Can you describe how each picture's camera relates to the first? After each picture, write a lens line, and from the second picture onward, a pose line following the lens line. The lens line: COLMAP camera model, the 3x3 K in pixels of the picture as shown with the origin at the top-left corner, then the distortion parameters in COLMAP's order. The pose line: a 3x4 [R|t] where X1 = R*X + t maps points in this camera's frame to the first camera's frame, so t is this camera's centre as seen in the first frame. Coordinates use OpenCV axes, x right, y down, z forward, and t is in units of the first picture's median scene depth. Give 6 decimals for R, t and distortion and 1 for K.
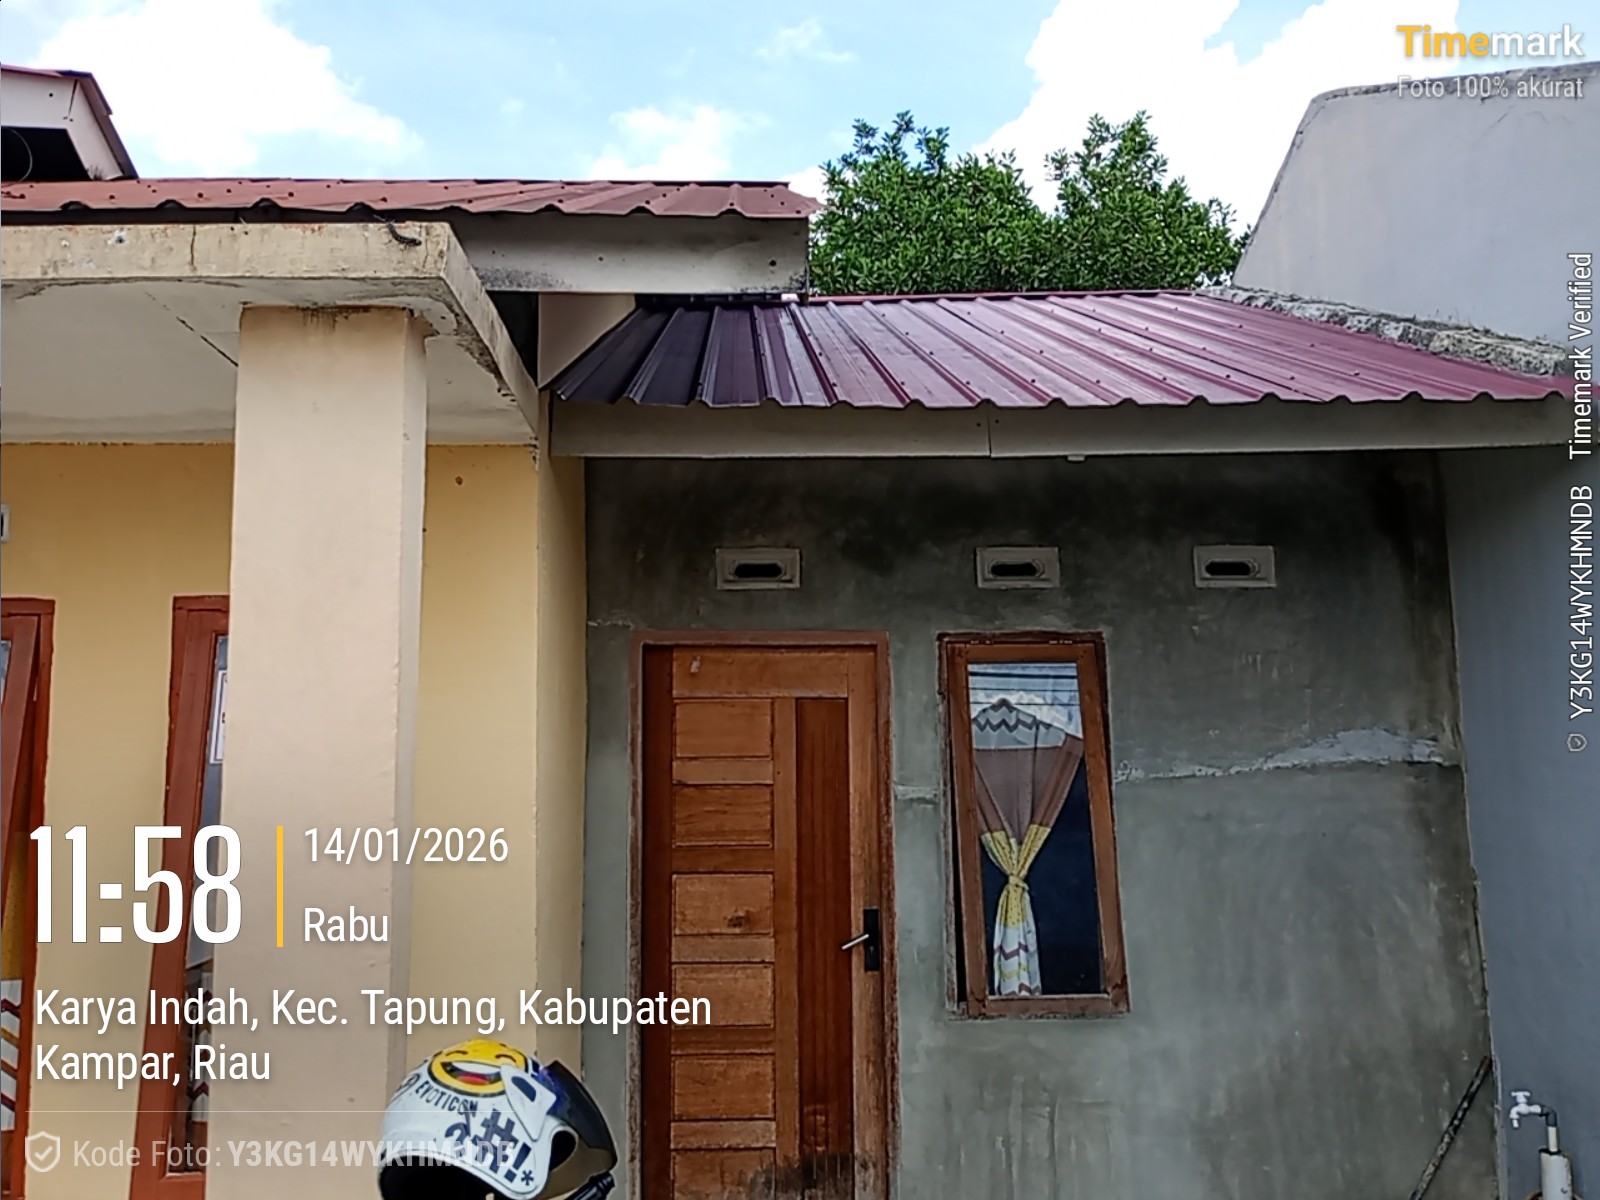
lens RADIAL K [[1333.6, 0, 798.1], [0, 1333.6, 574.9], [0, 0, 1]] dist [0.024152, -0.008616]
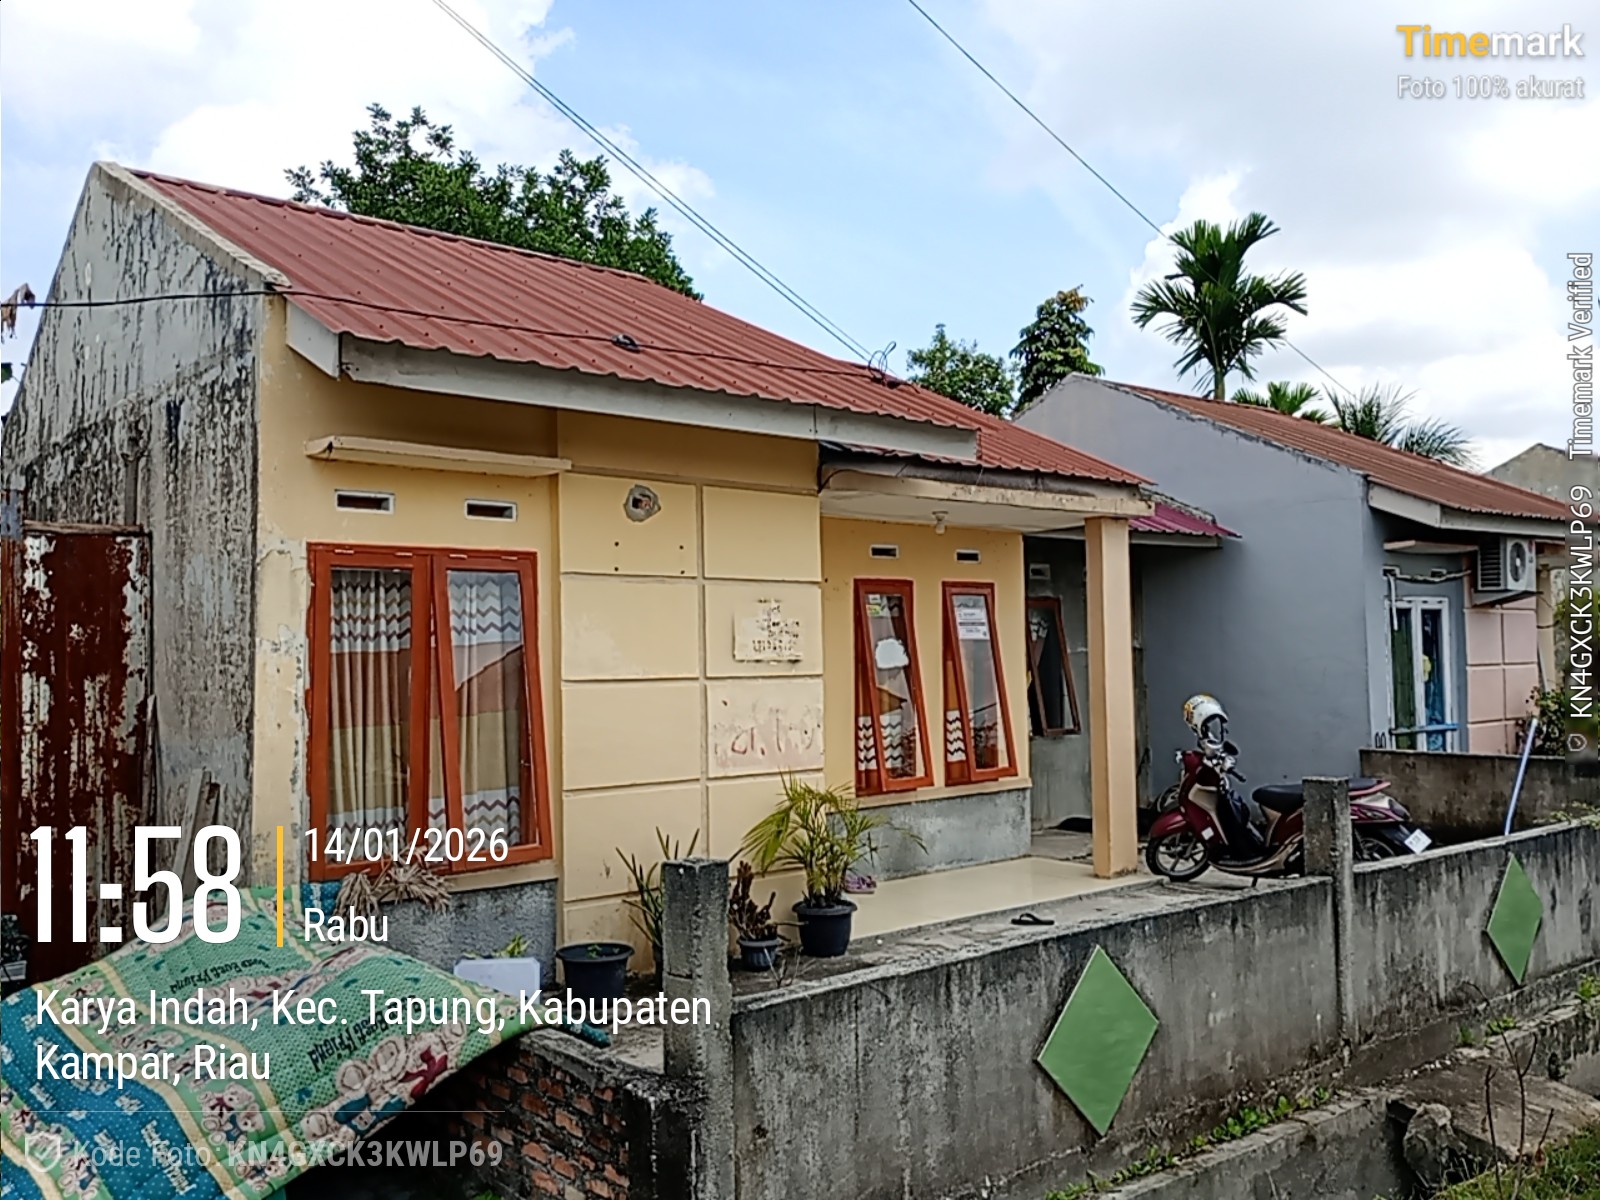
lens RADIAL K [[1333.6, 0, 798.1], [0, 1333.6, 574.9], [0, 0, 1]] dist [0.024152, -0.008616]
pose [[0.793038, 0.041049, 0.607787, -1.785350], [-0.080305, 0.996064, 0.037509, -0.059220], [-0.603855, -0.078554, 0.793214, -0.786918]]
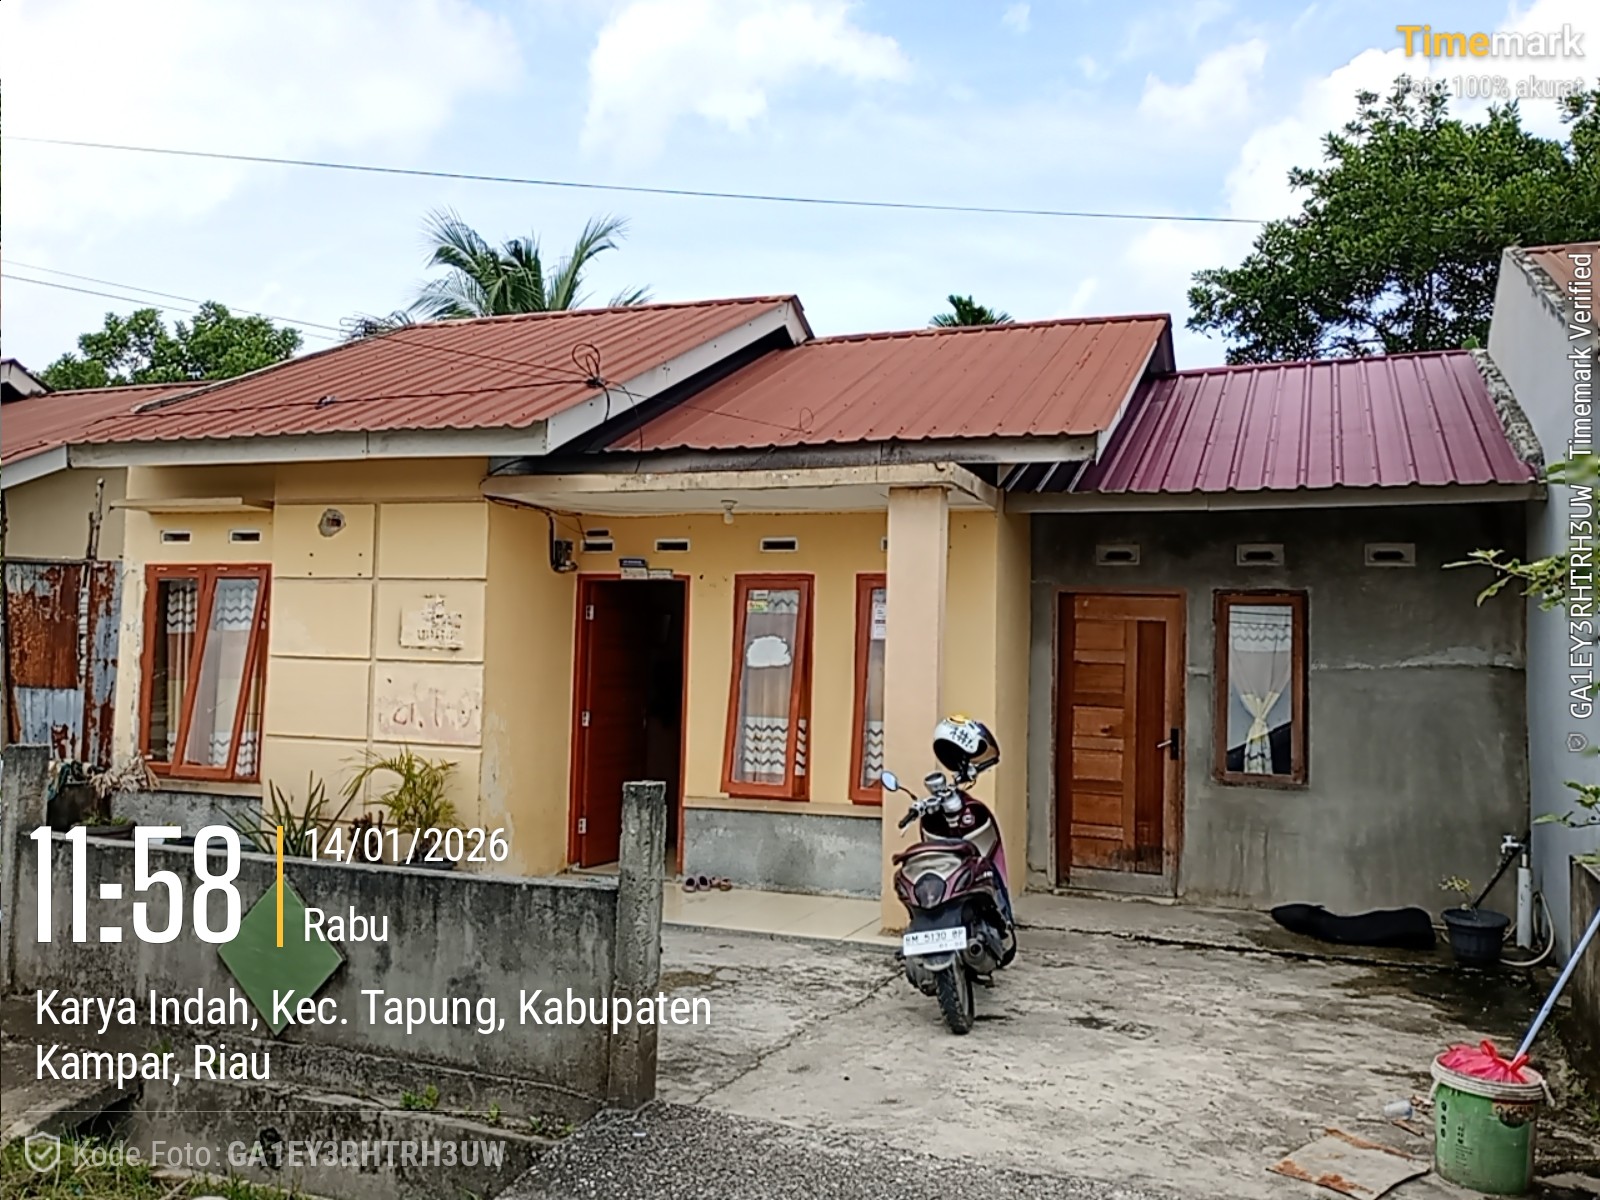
lens RADIAL K [[1333.6, 0, 798.1], [0, 1333.6, 574.9], [0, 0, 1]] dist [0.024152, -0.008616]
pose [[0.917157, 0.012998, -0.398314, 0.324456], [0.012384, 0.998056, 0.061084, -0.102460], [0.398334, -0.060957, 0.915213, -1.002204]]
